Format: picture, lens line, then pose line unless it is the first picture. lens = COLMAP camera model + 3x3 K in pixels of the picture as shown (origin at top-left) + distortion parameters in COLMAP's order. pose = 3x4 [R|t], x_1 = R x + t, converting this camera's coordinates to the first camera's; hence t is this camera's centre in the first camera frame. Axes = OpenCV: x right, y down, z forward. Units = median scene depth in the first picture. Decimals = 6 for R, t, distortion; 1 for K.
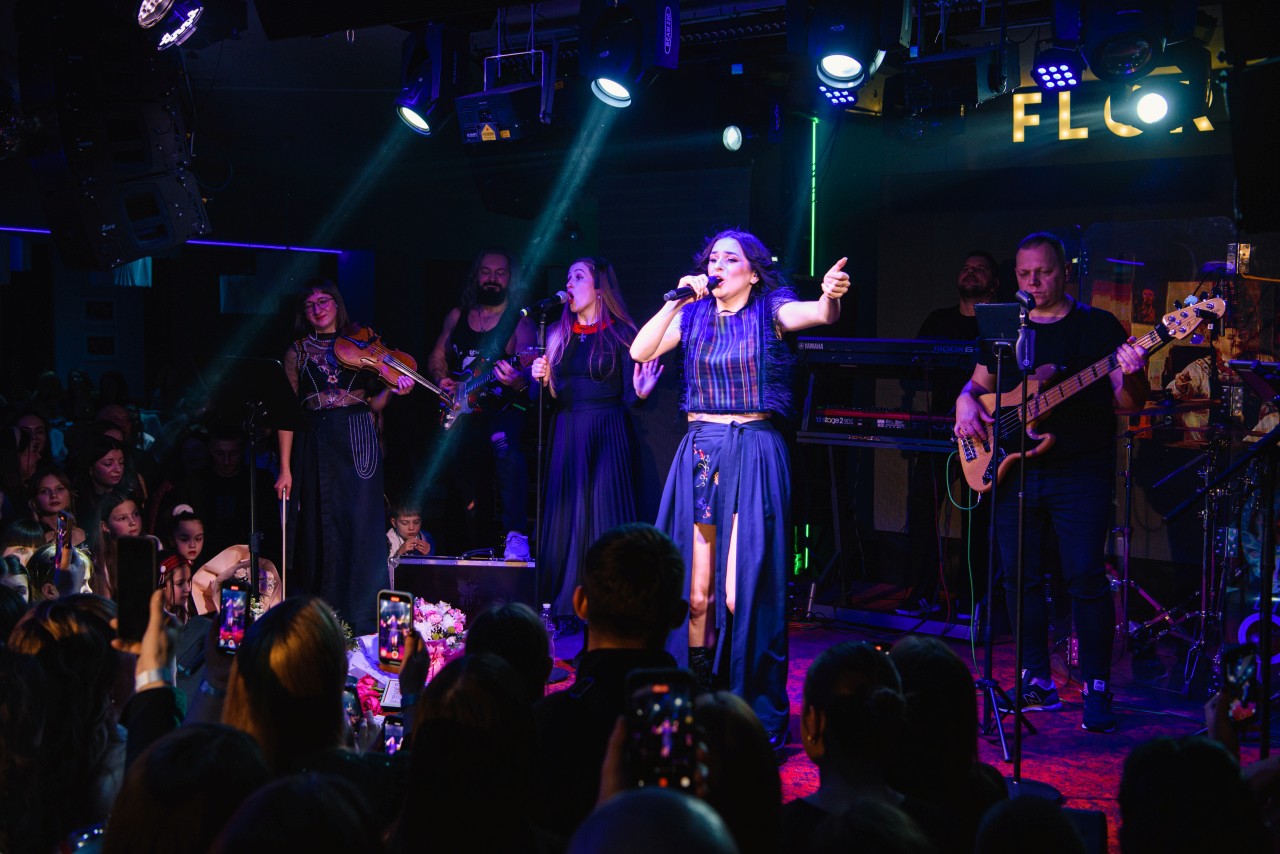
lens RADIAL K [[1561.1, 0, 640.0], [0, 1561.1, 427.0], [0, 0, 1]] dist [0.123292, 0.036768]
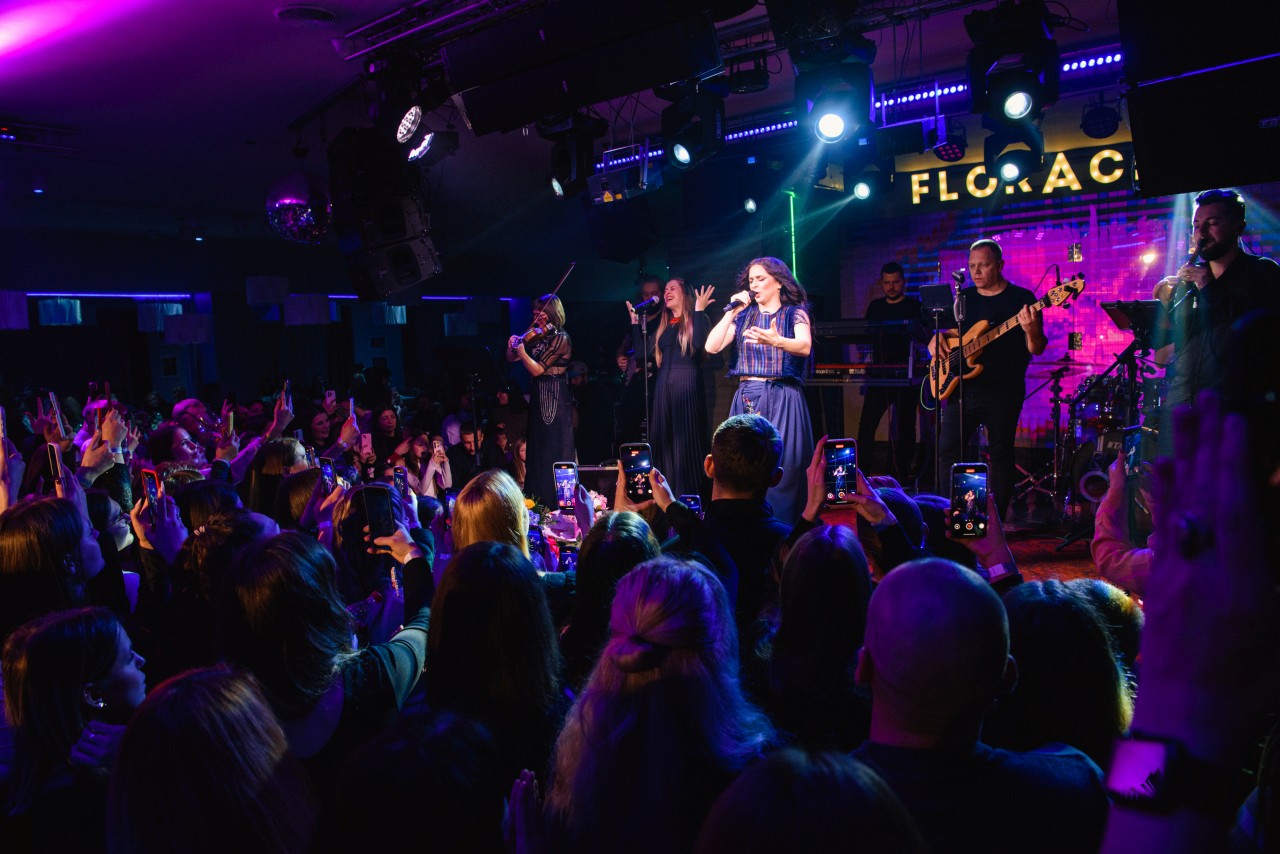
lens RADIAL K [[896.5, 0, 640.0], [0, 896.5, 427.0], [0, 0, 1]] dist [-0.065502, 0.005050]
pose [[0.997711, -0.049130, -0.046455, -0.029902], [0.050477, 0.998325, 0.028275, 0.021411], [0.044988, -0.030555, 0.998520, 0.073846]]
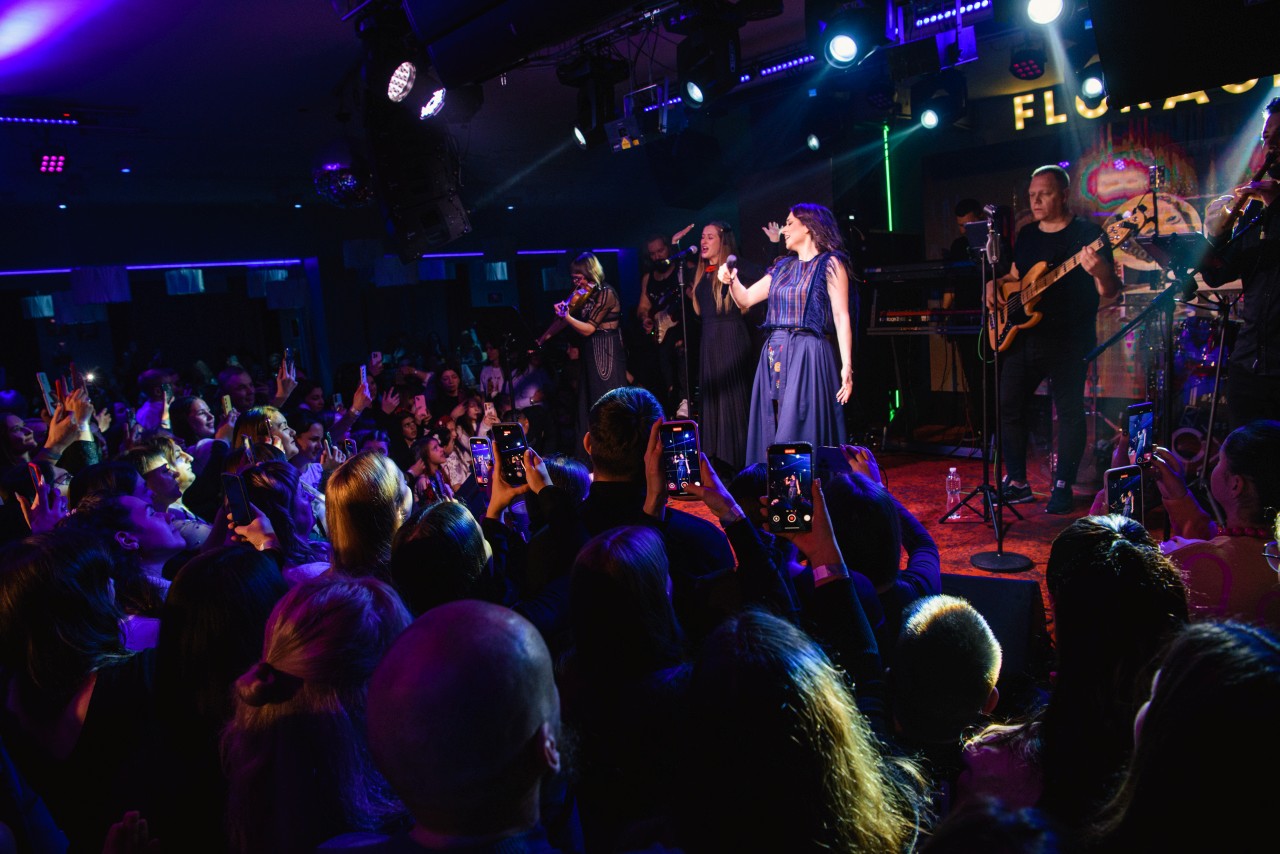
lens RADIAL K [[896.5, 0, 640.0], [0, 896.5, 427.0], [0, 0, 1]] dist [-0.065502, 0.005050]
pose [[0.975473, -0.057029, -0.212603, 0.075764], [0.074816, 0.994253, 0.076573, 0.018194], [0.207014, -0.090601, 0.974134, 0.126117]]
